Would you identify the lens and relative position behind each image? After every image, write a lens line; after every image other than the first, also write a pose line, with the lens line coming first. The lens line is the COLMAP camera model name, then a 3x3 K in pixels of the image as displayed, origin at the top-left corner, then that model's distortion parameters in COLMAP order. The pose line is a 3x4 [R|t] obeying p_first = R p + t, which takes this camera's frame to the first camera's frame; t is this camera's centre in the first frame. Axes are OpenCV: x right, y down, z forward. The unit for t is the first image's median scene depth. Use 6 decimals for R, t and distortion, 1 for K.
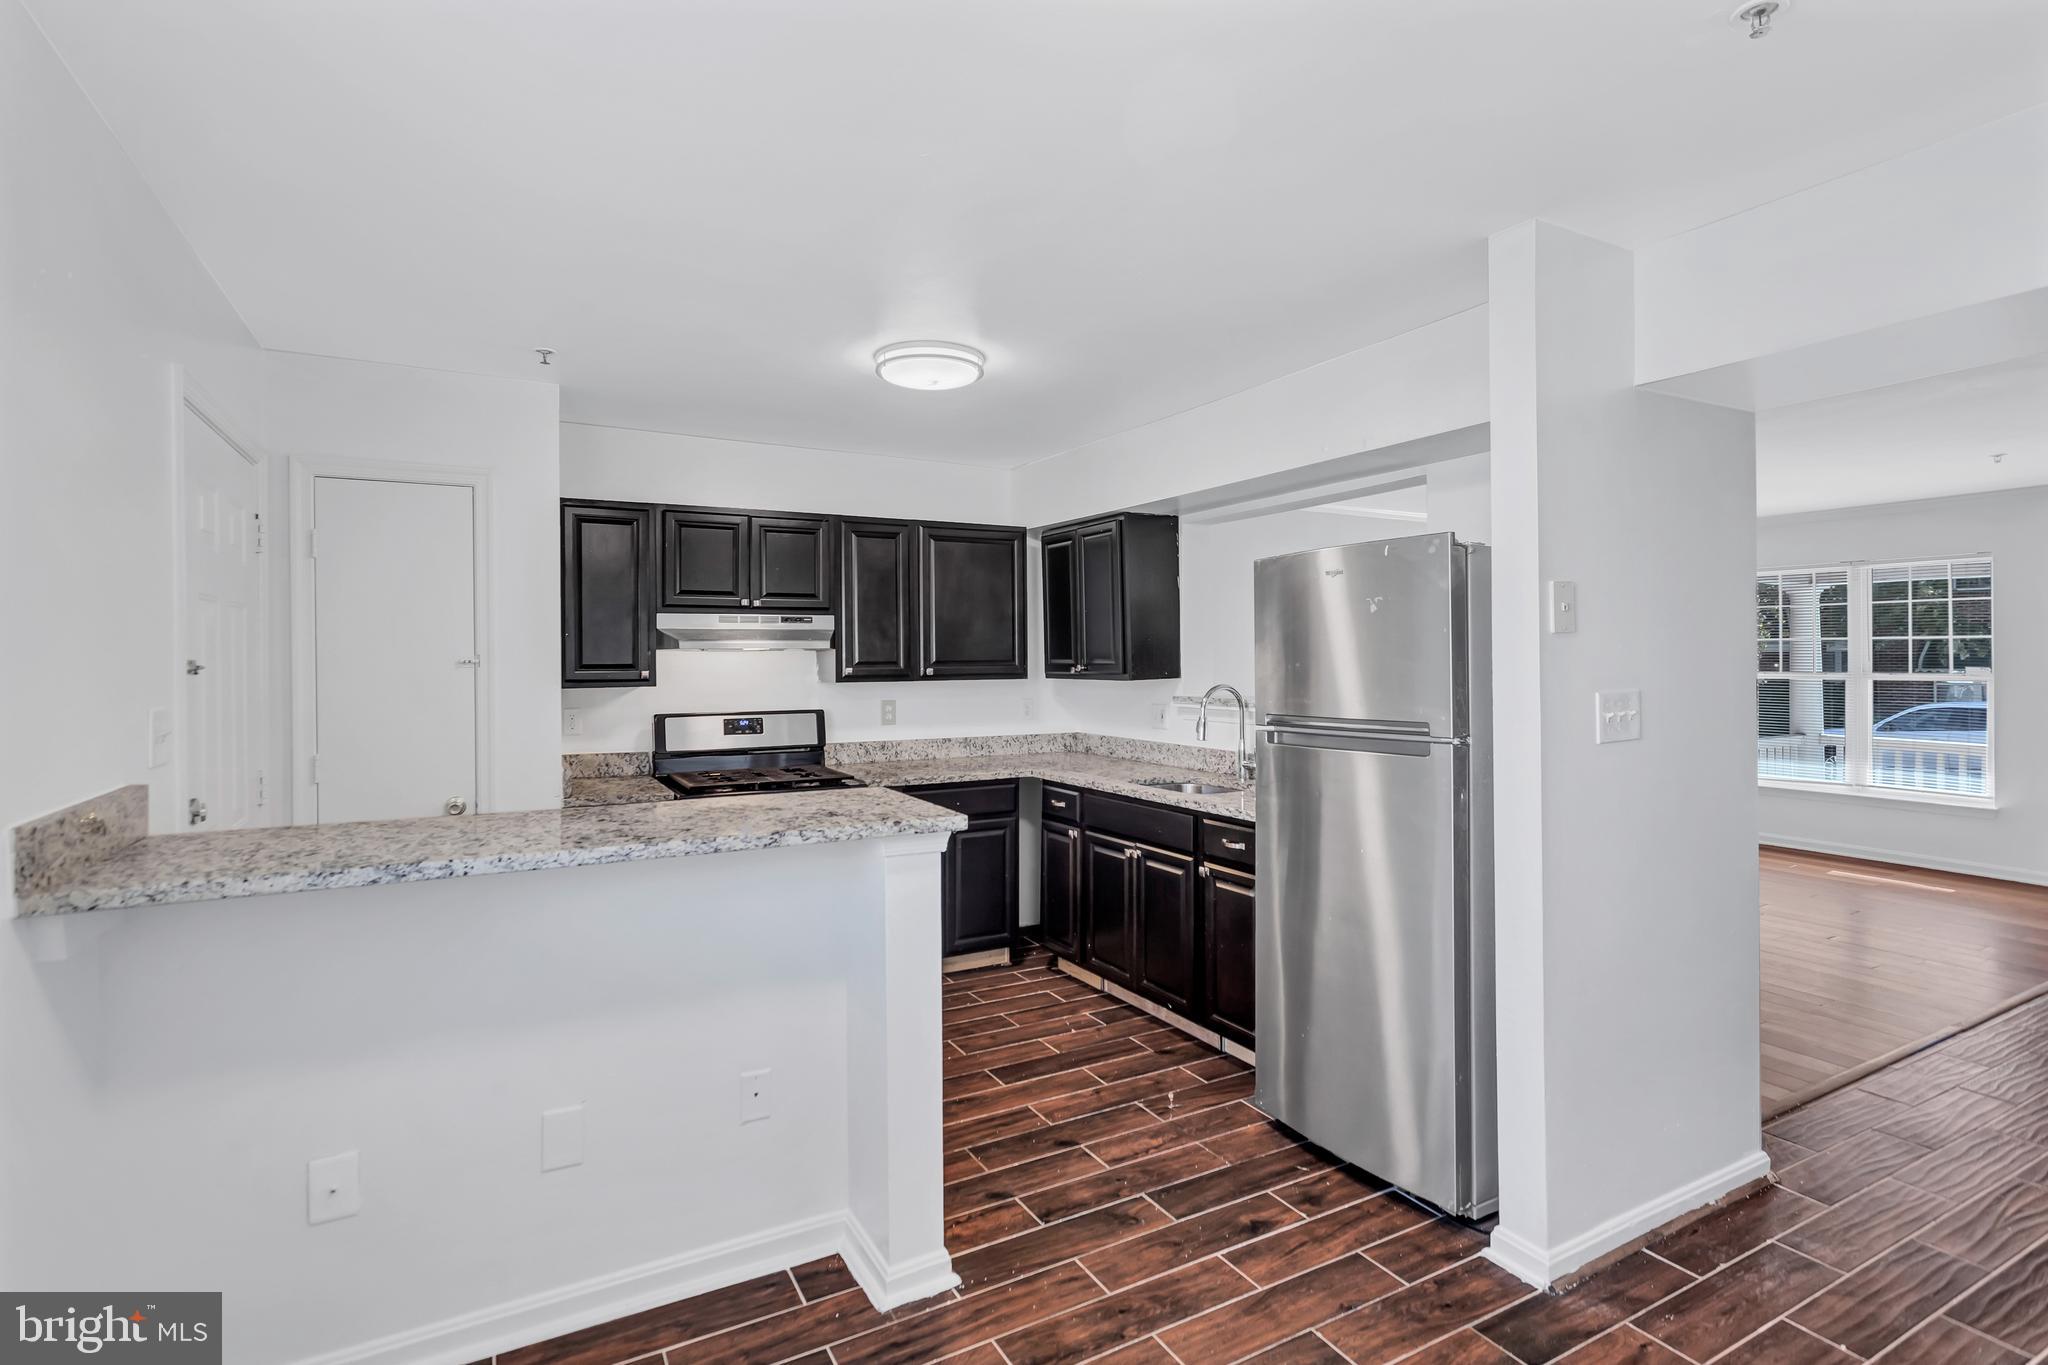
lens RADIAL K [[1033.6, 0, 1025.5], [0, 1033.6, 662.0], [0, 0, 1]] dist [0.000405, -0.000004]
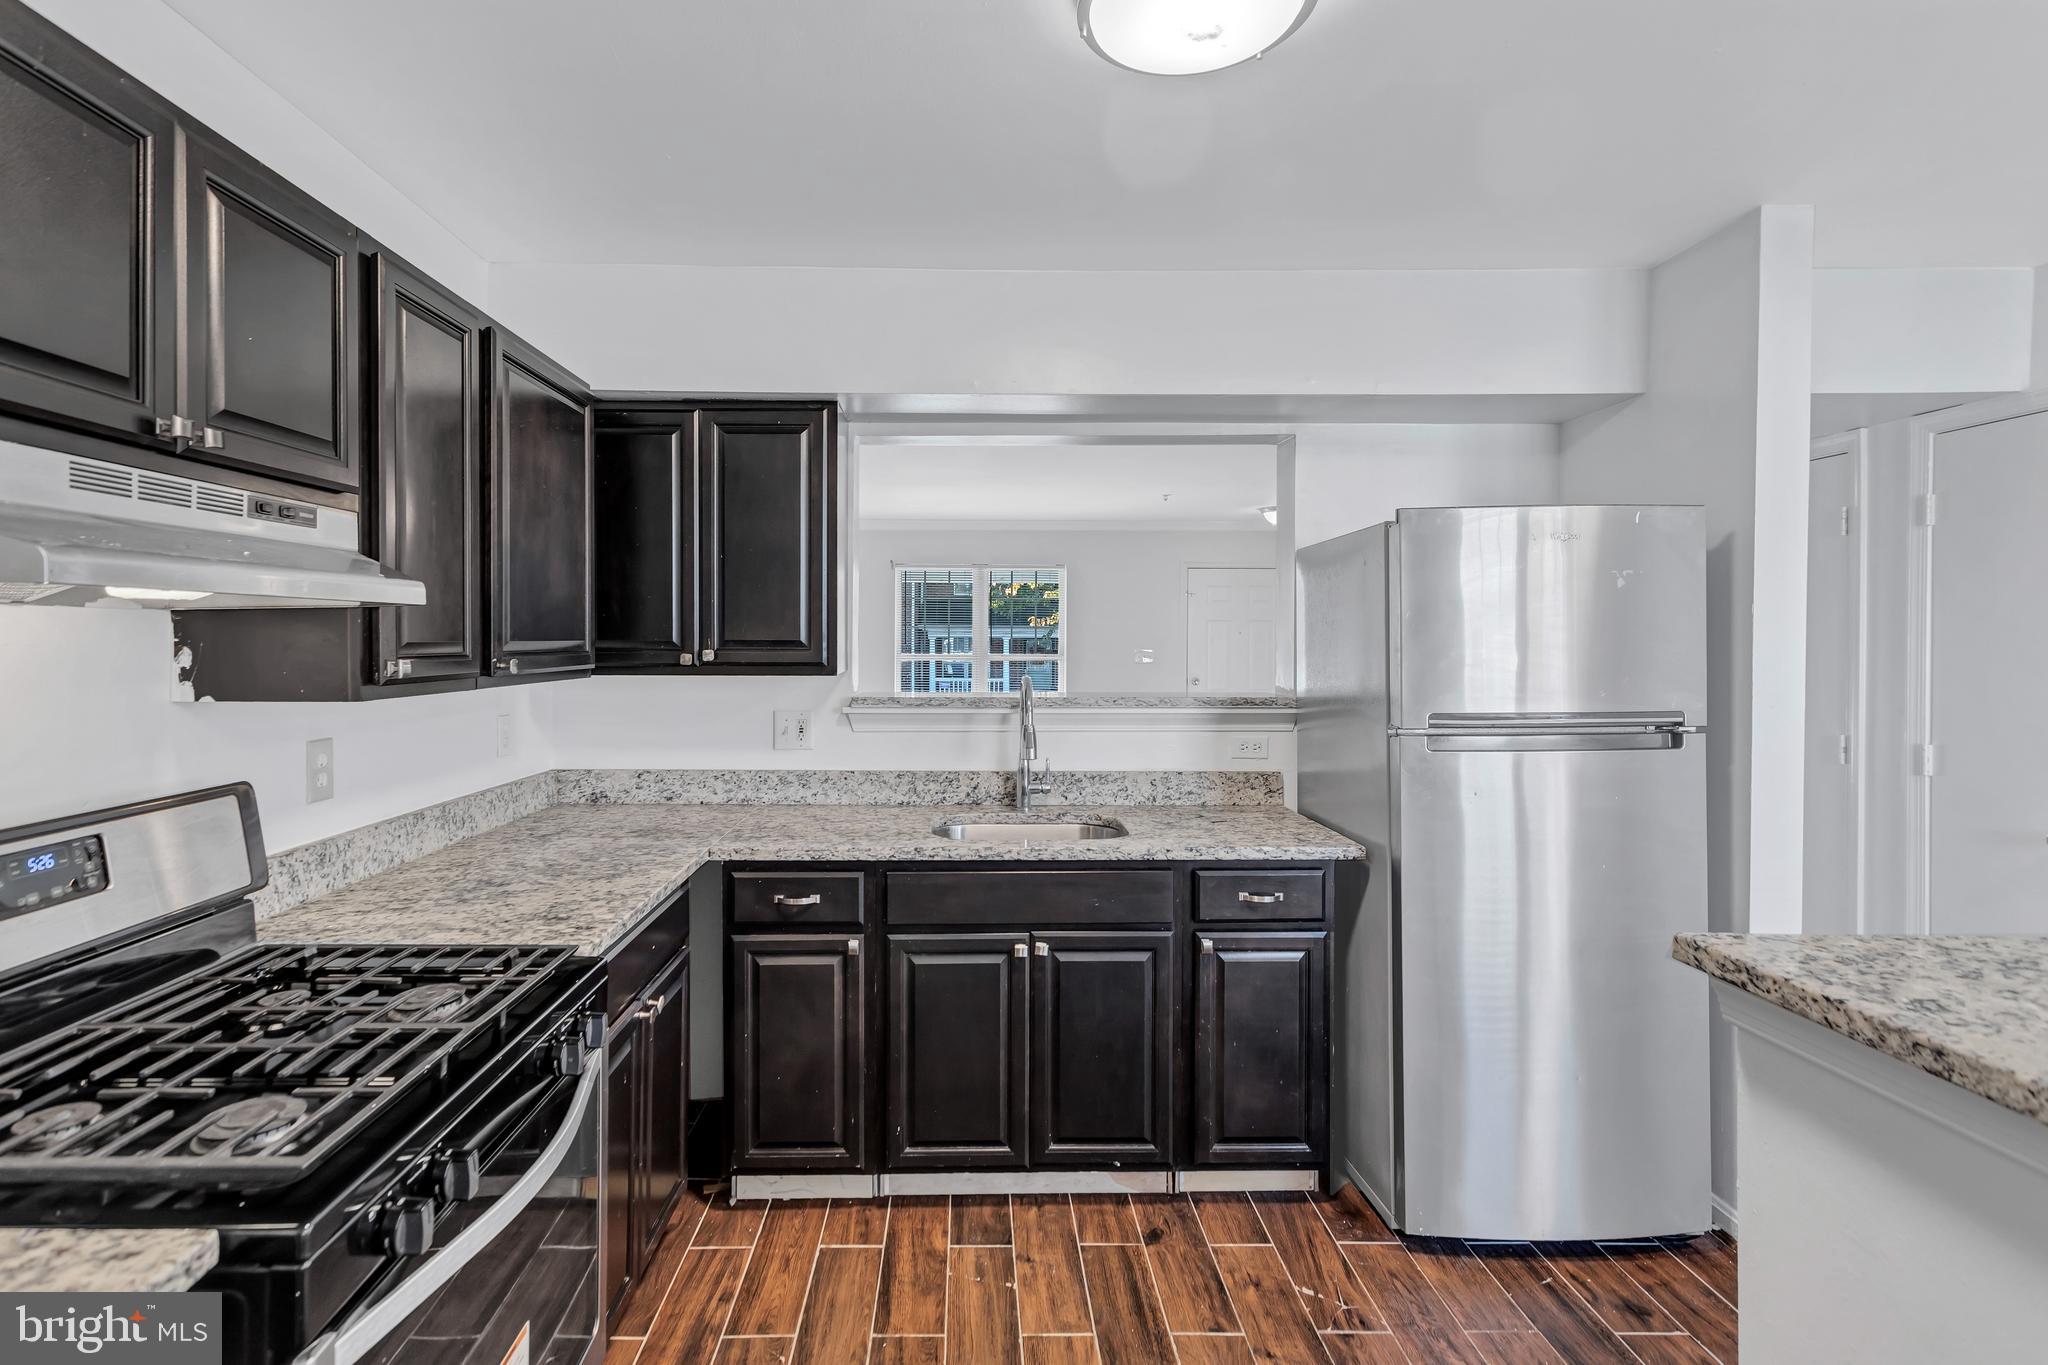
lens RADIAL K [[991.1, 0, 963.7], [0, 991.1, 647.8], [0, 0, 1]] dist [-0.002832, -0.000072]
pose [[0.468972, 0.000061, 0.883213, -0.410299], [0.000041, 1.000000, -0.000090, 0.001524], [-0.883213, 0.000078, 0.468972, 0.693124]]
